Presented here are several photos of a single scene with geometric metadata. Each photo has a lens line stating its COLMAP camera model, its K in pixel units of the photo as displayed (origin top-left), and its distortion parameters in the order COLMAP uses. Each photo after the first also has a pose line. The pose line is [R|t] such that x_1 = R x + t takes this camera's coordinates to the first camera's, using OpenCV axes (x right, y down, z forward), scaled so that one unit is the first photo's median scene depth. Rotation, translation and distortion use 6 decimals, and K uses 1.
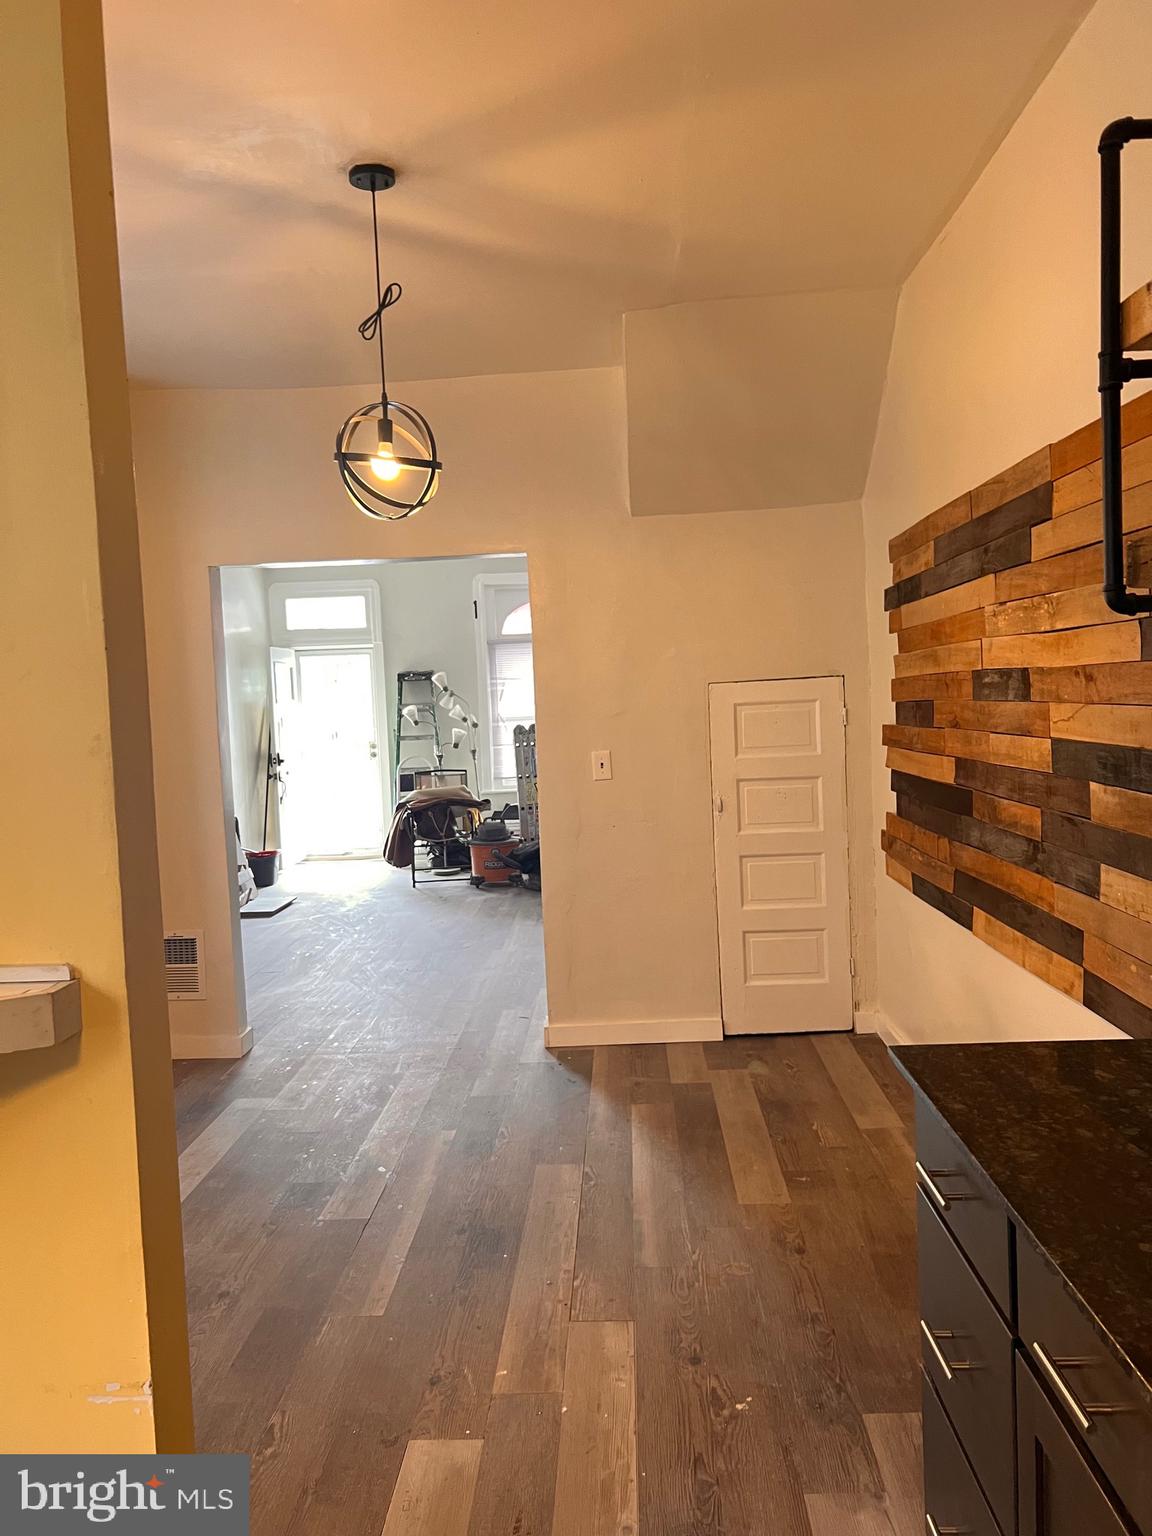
lens RADIAL K [[1162.3, 0, 571.9], [0, 1162.3, 771.0], [0, 0, 1]] dist [0.045068, -0.054259]
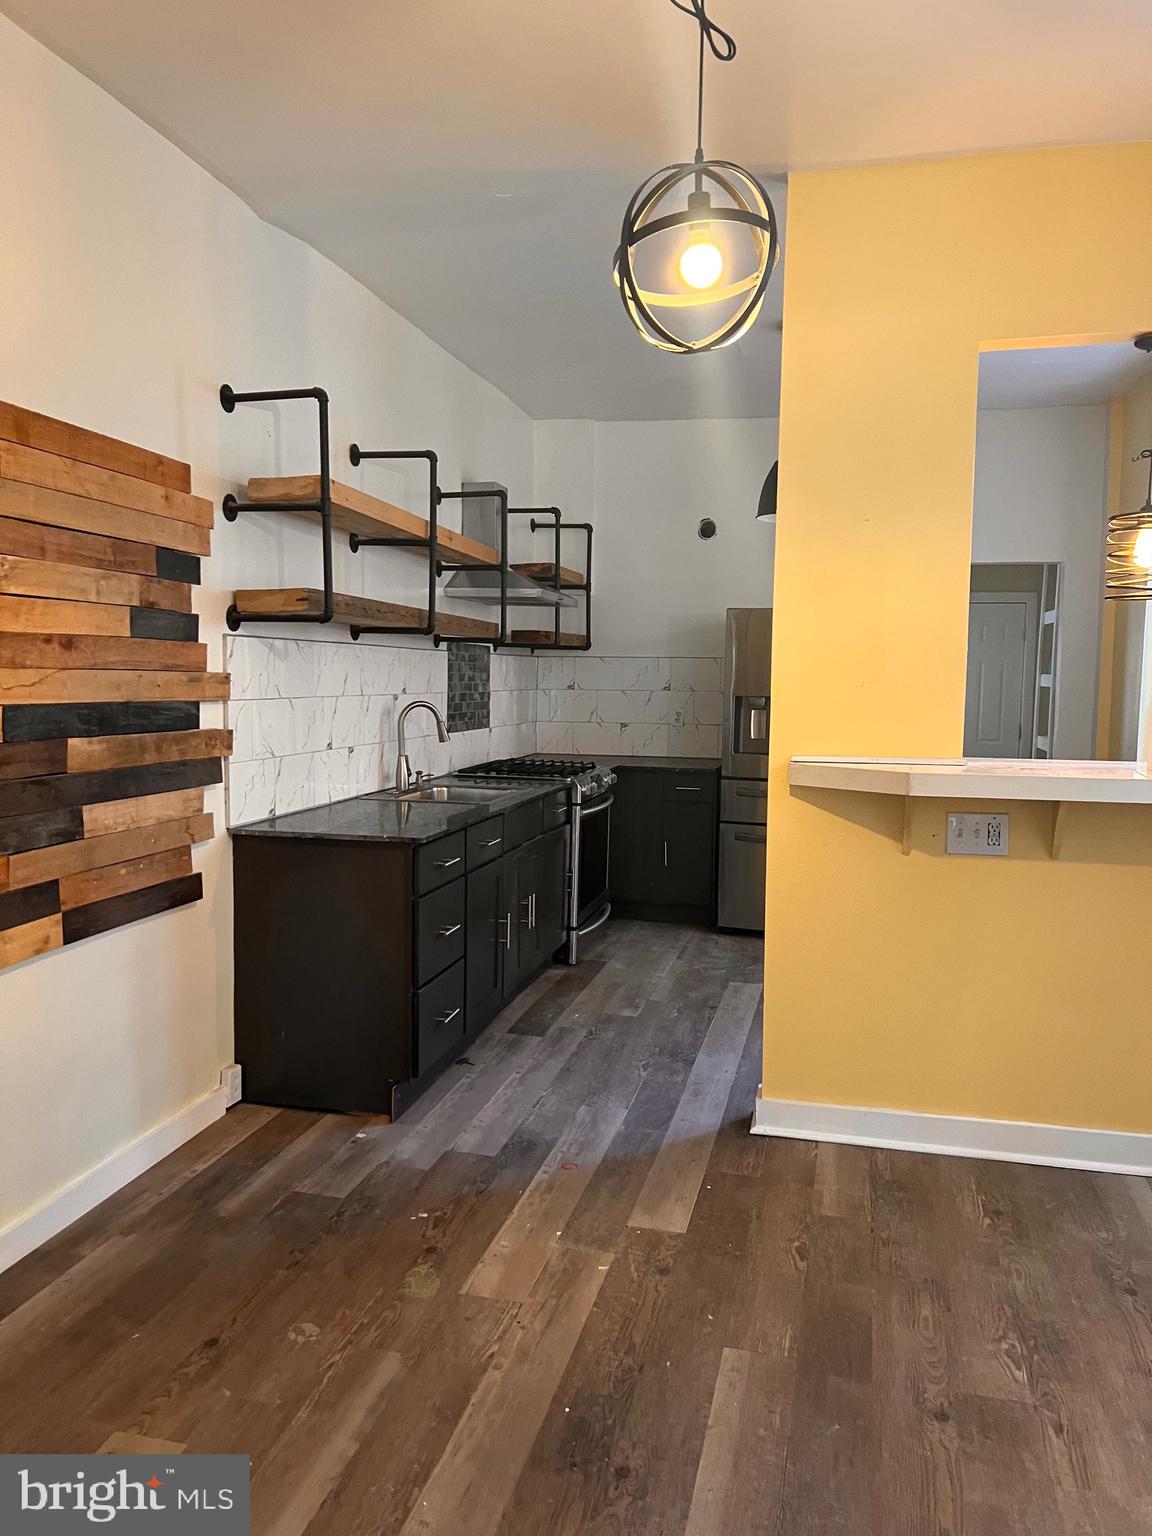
lens RADIAL K [[1162.3, 0, 566.8], [0, 1162.3, 782.9], [0, 0, 1]] dist [0.045068, -0.054259]
pose [[-0.978899, 0.013004, 0.203929, -0.229358], [0.044160, 0.987853, 0.148985, -0.085298], [-0.199515, 0.154847, -0.967583, 1.792905]]
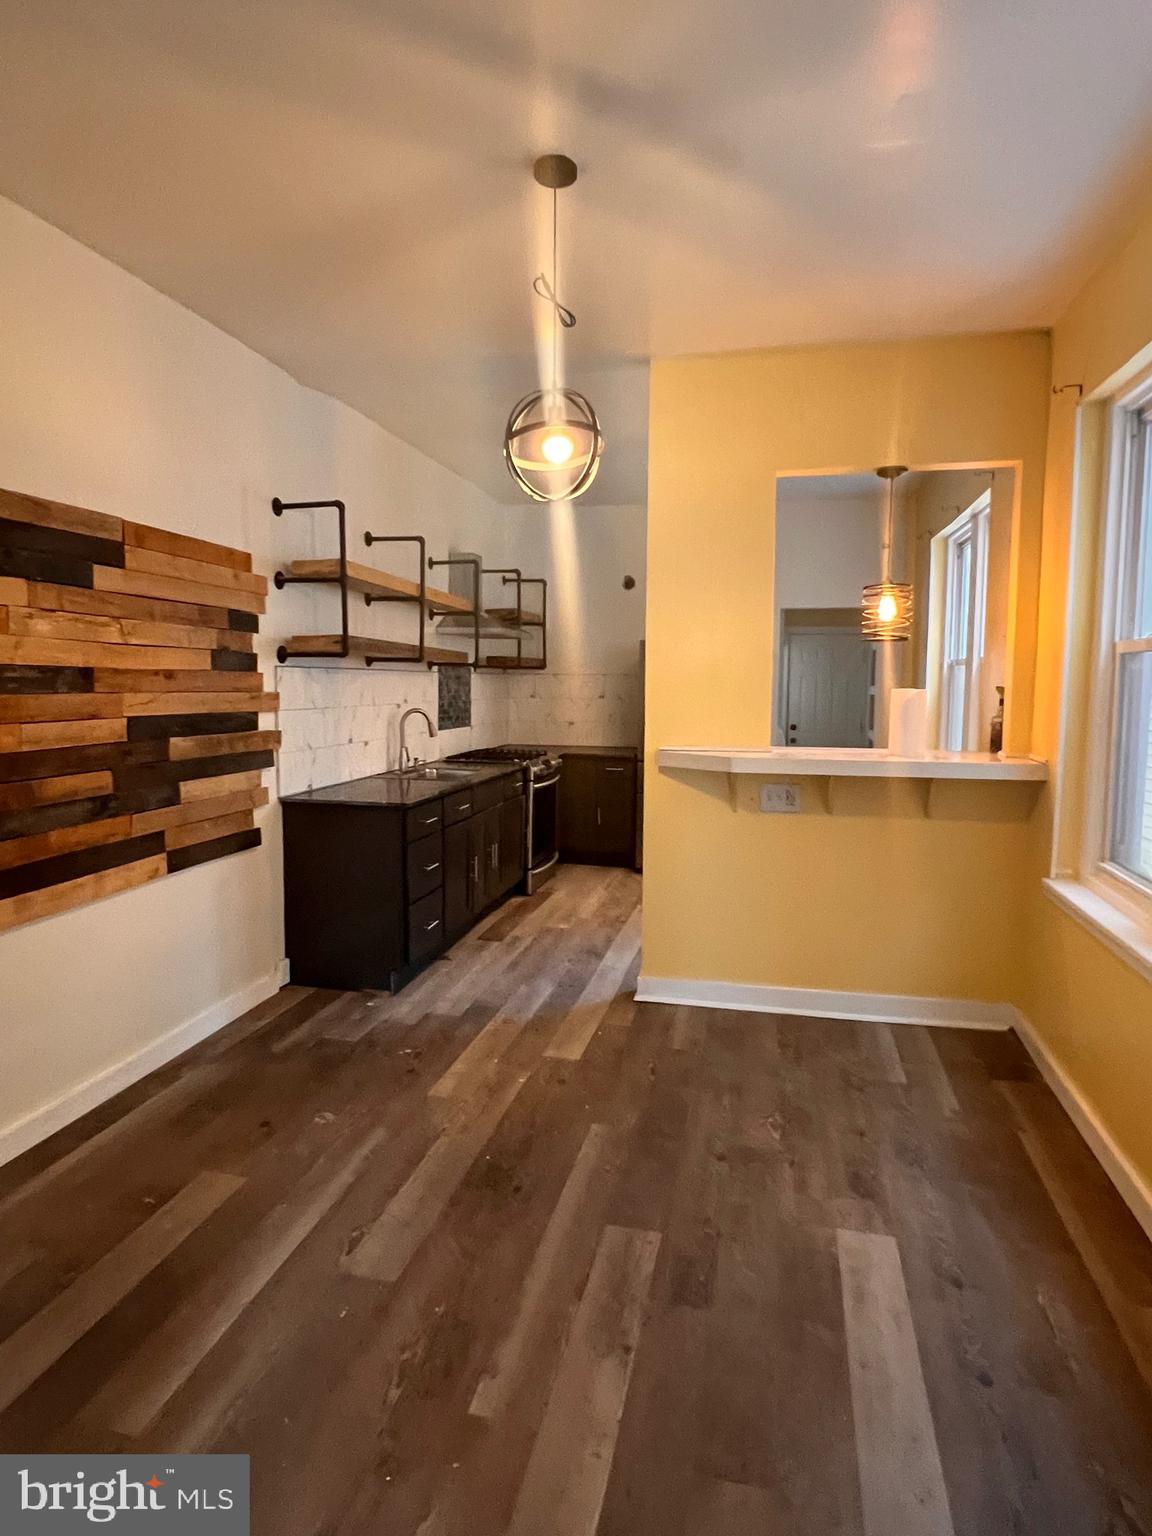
lens RADIAL K [[899.3, 0, 571.7], [0, 899.3, 765.6], [0, 0, 1]] dist [-0.005911, 0.000969]
pose [[-0.982264, 0.019051, 0.186535, -0.340302], [0.047502, 0.987655, 0.149267, -0.106905], [-0.181389, 0.155481, -0.971043, 1.951242]]
